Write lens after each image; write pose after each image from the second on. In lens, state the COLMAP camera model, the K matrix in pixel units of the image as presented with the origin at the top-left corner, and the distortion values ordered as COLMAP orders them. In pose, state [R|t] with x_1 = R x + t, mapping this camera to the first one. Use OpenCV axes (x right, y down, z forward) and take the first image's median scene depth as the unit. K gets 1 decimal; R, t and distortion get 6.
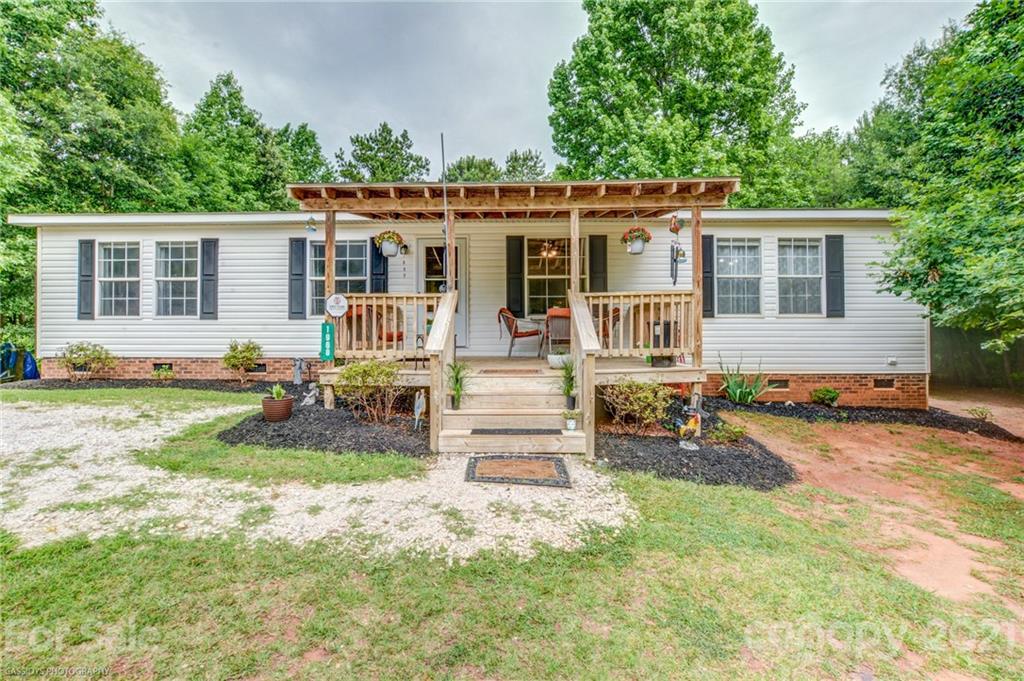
lens RADIAL K [[537.3, 0, 509.8], [0, 537.3, 333.3], [0, 0, 1]] dist [-0.000181, -0.003809]
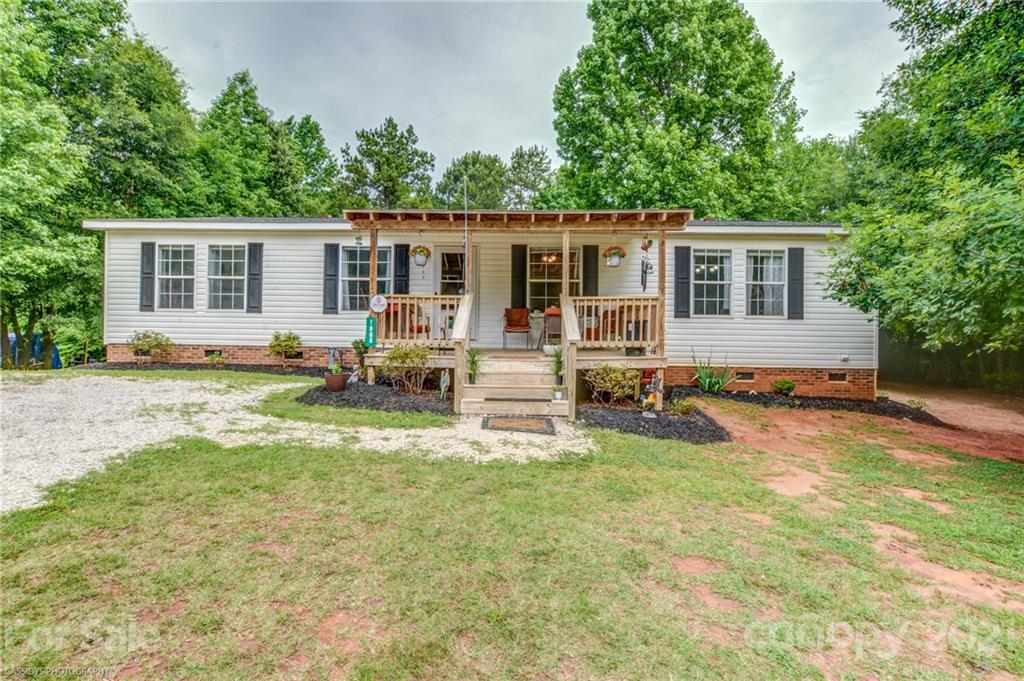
lens RADIAL K [[537.3, 0, 513.7], [0, 537.3, 337.3], [0, 0, 1]] dist [-0.000181, -0.003809]
pose [[0.999892, 0.014585, 0.002051, -0.001479], [-0.014610, 0.999813, 0.012687, 0.004113], [-0.001865, -0.012715, 0.999917, -0.159212]]
